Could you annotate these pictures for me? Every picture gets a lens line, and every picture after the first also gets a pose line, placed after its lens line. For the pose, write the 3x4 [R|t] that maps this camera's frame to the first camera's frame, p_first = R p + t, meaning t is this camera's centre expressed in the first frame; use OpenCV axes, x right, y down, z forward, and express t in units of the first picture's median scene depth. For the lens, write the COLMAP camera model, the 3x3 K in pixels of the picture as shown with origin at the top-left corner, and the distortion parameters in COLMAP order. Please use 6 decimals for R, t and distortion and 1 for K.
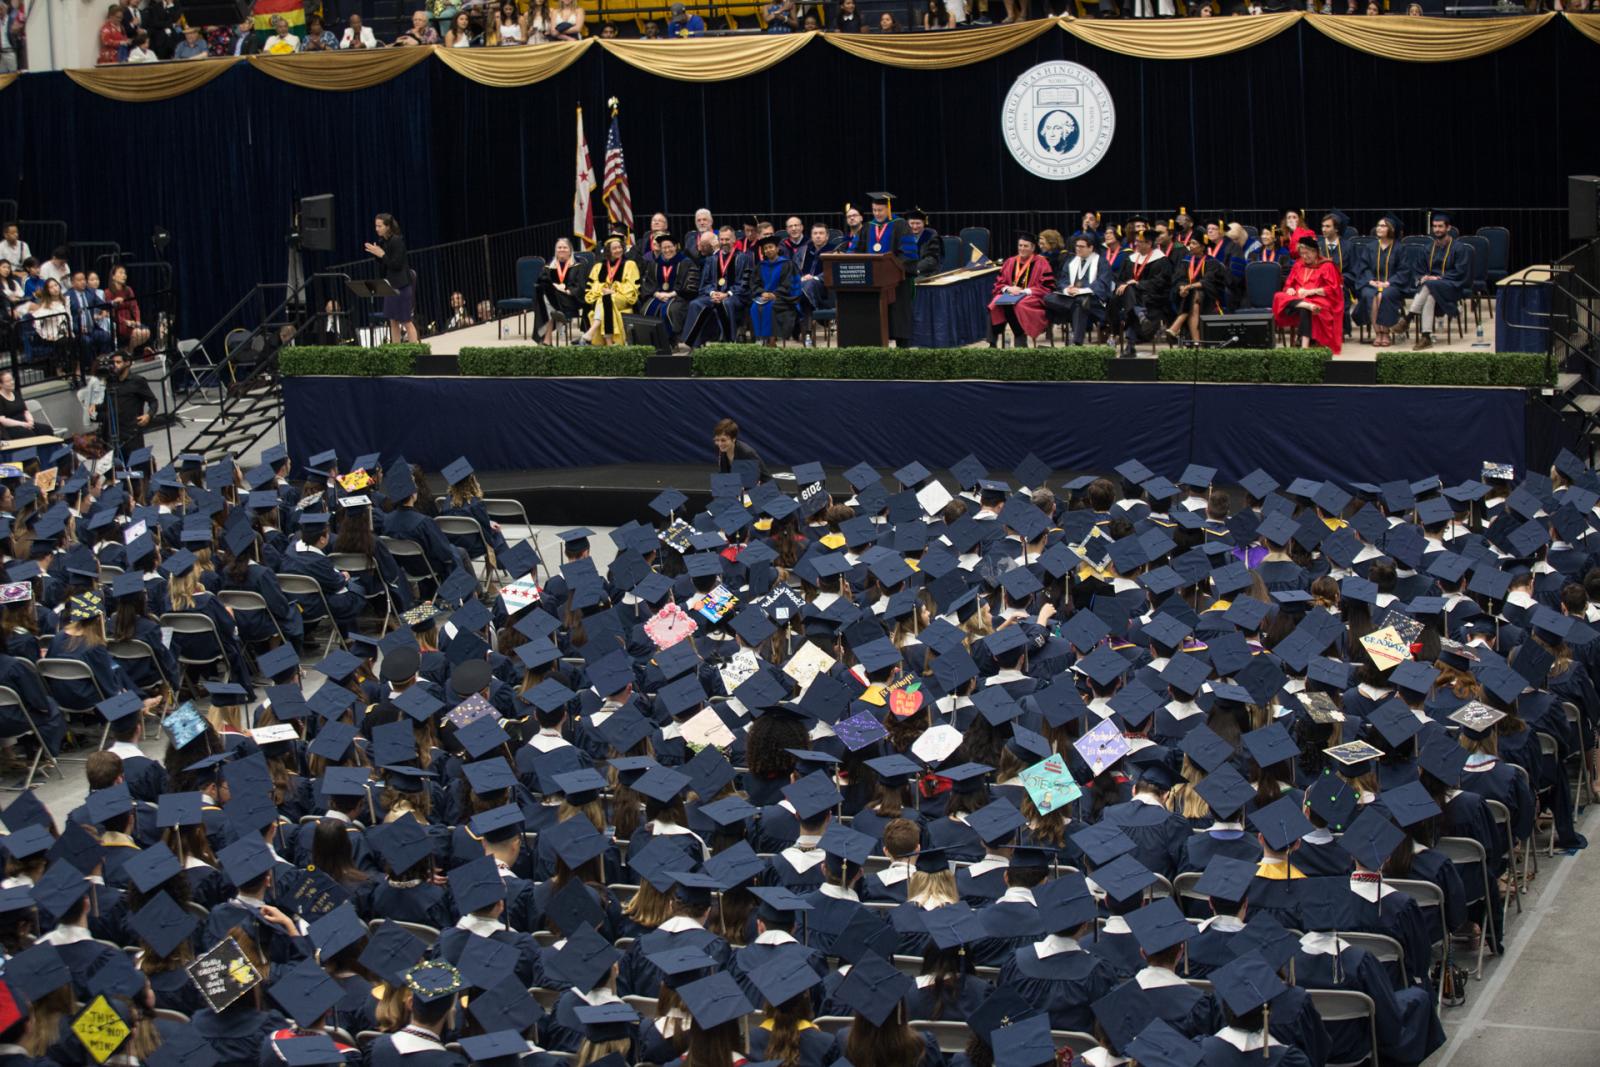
lens RADIAL K [[3502.2, 0, 800.2], [0, 3502.2, 534.0], [0, 0, 1]] dist [-0.327651, 0.000000]
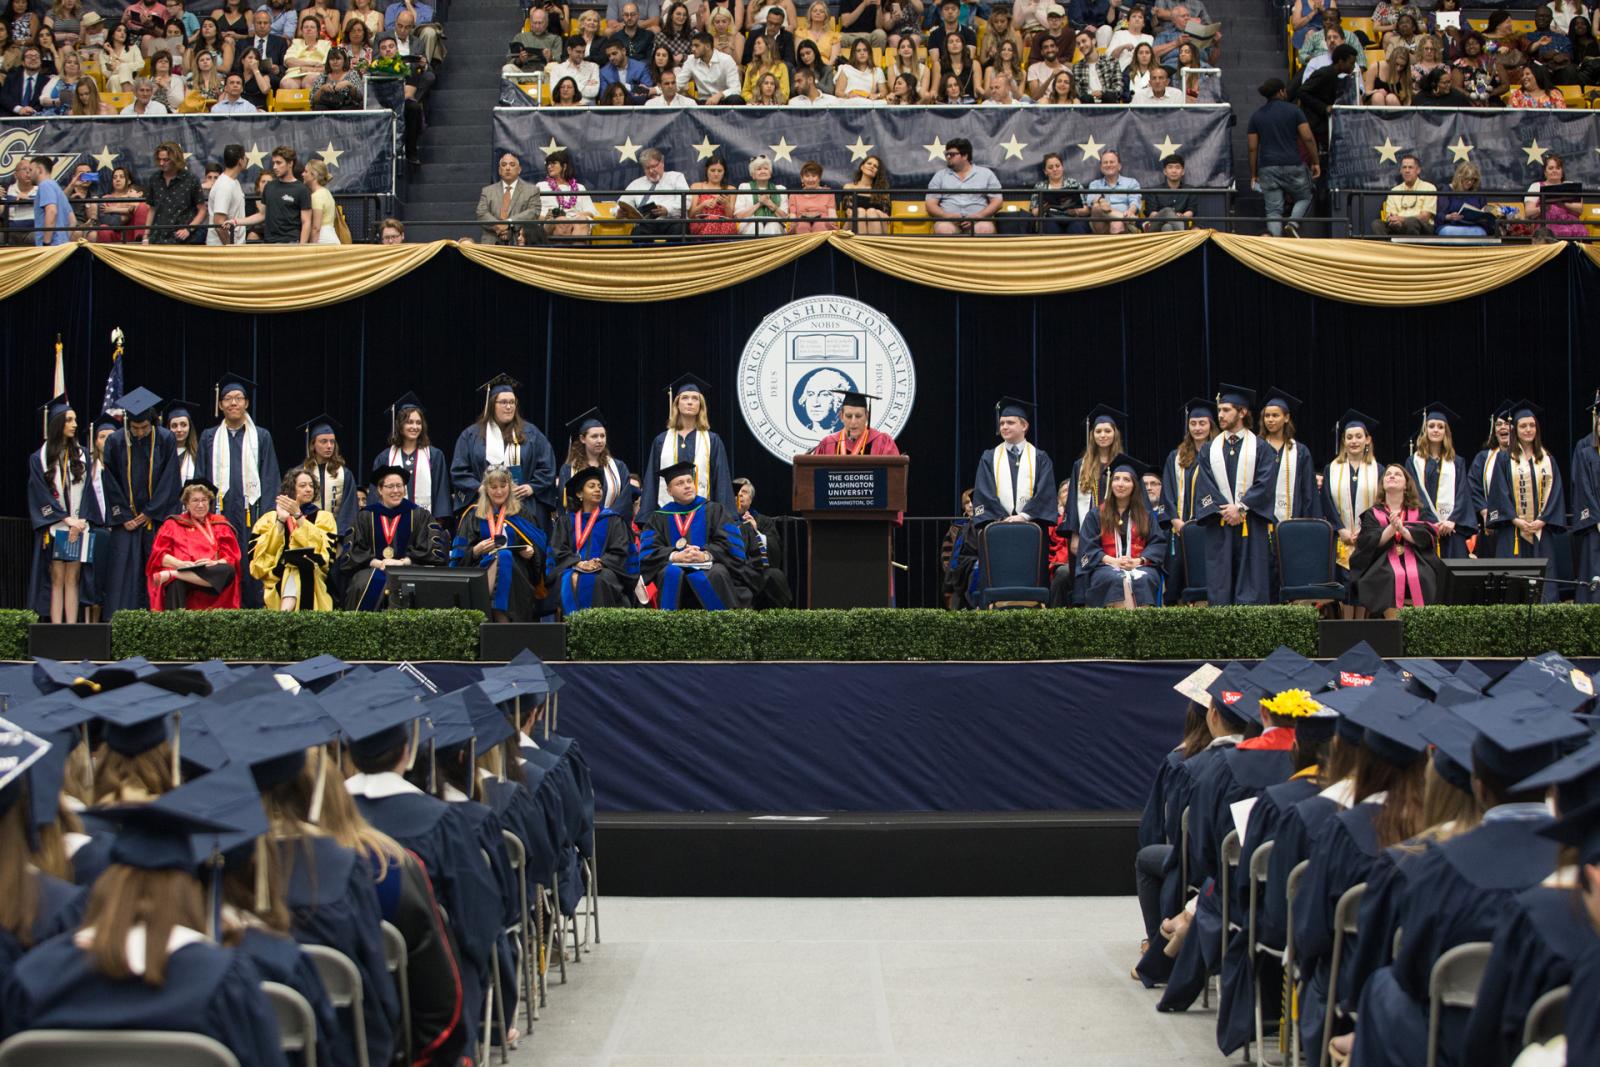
lens RADIAL K [[3502.2, 0, 800.1], [0, 3502.2, 533.9], [0, 0, 1]] dist [-0.327651, 0.000000]
pose [[0.919480, 0.053511, 0.389477, -0.192273], [0.027530, 0.979497, -0.199568, 0.044146], [-0.392171, 0.194221, 0.899155, 0.403442]]
